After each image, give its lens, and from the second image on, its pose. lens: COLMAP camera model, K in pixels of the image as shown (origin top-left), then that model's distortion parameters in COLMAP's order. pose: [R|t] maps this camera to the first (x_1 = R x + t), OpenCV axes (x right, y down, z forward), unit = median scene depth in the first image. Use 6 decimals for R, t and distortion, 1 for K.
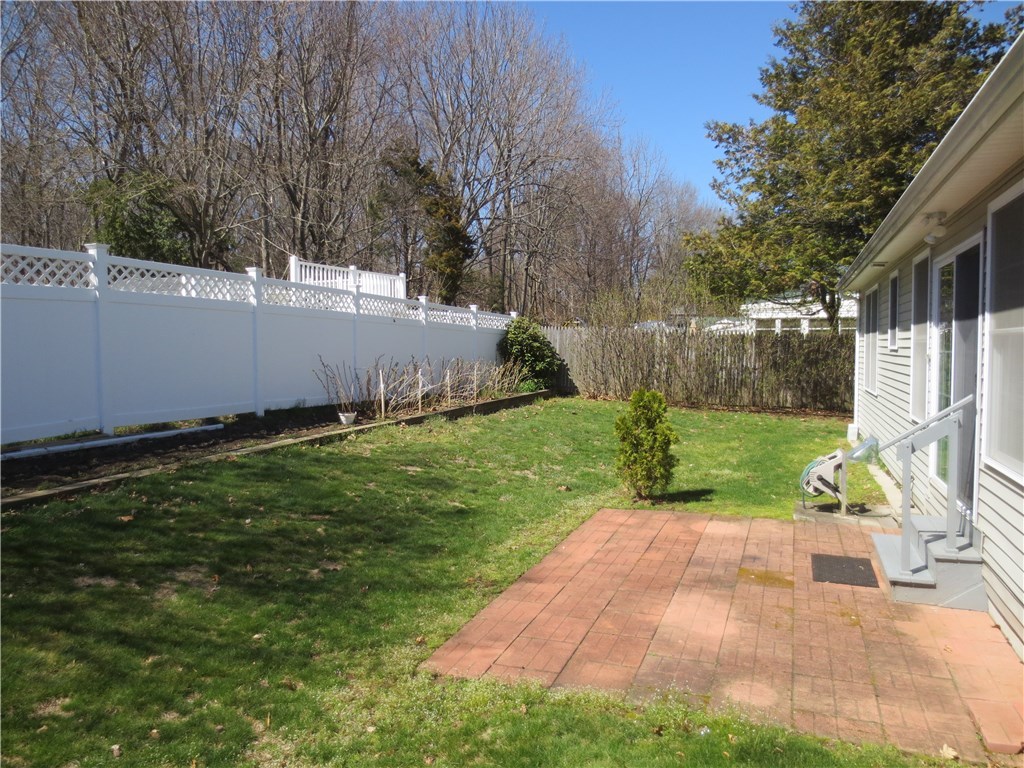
lens RADIAL K [[722.7, 0, 512.0], [0, 722.7, 384.0], [0, 0, 1]] dist [-0.045739, 0.032469]
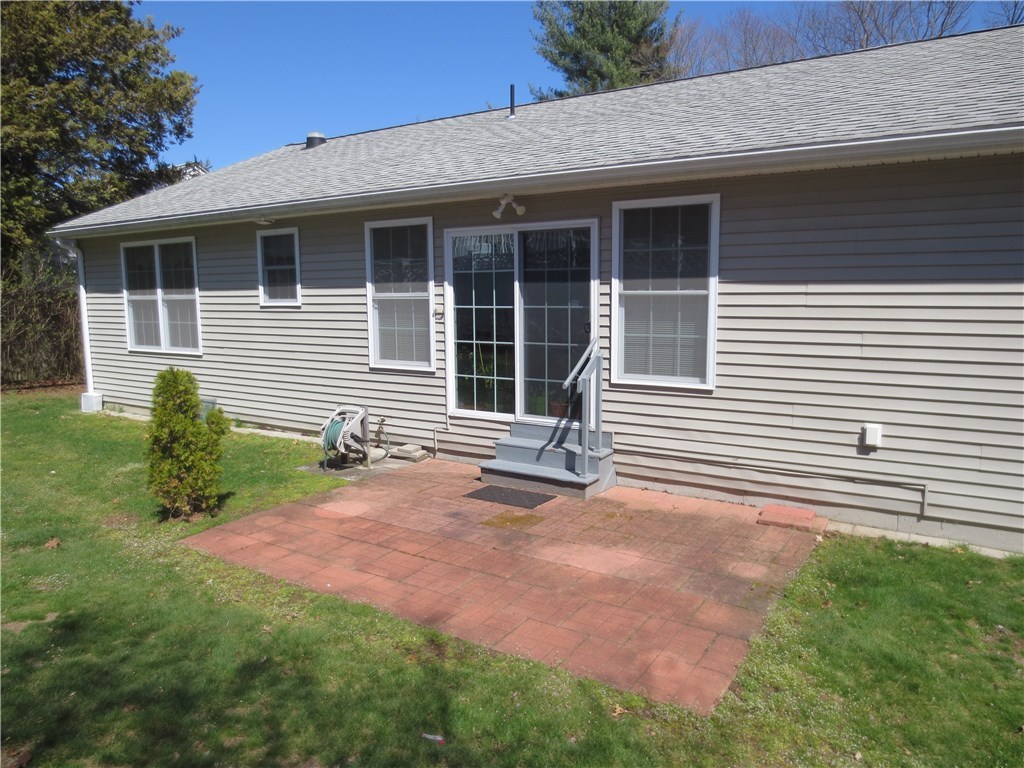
lens RADIAL K [[722.7, 0, 512.0], [0, 722.7, 384.0], [0, 0, 1]] dist [-0.045739, 0.032469]
pose [[0.195290, -0.121629, 0.973174, -0.682033], [0.058293, 0.991965, 0.112280, -0.056174], [-0.979012, 0.034802, 0.200811, 0.781021]]
